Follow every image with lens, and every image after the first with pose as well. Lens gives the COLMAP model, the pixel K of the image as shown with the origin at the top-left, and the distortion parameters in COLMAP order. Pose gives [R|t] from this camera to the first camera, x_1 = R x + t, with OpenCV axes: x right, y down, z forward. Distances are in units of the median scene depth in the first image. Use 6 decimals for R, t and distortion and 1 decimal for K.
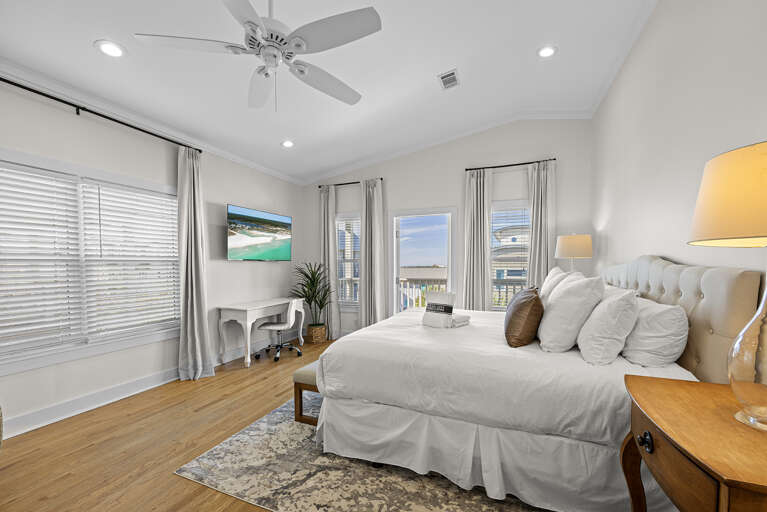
lens RADIAL K [[307.3, 0, 385.7], [0, 307.3, 260.6], [0, 0, 1]] dist [0.003384, 0.000519]
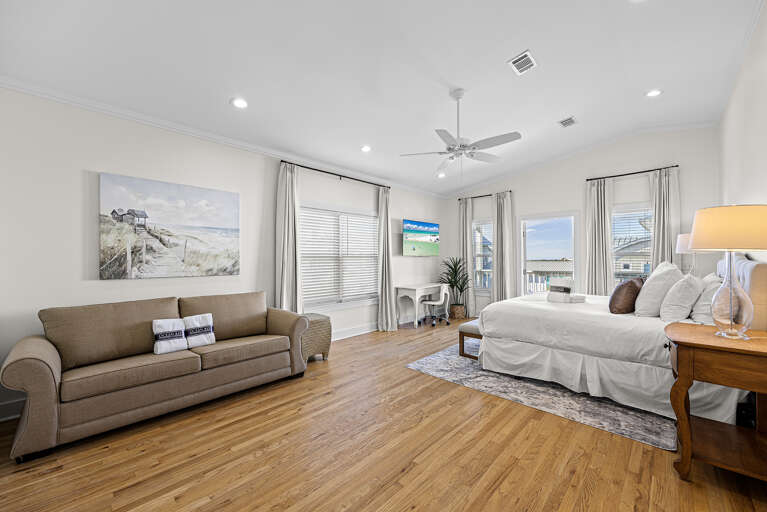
lens RADIAL K [[307.3, 0, 386.6], [0, 307.3, 250.8], [0, 0, 1]] dist [0.003384, 0.000519]
pose [[0.932916, -0.009767, -0.359963, -0.051652], [0.005968, 0.999914, -0.011663, -0.011766], [0.360046, 0.008732, 0.932894, -0.518662]]
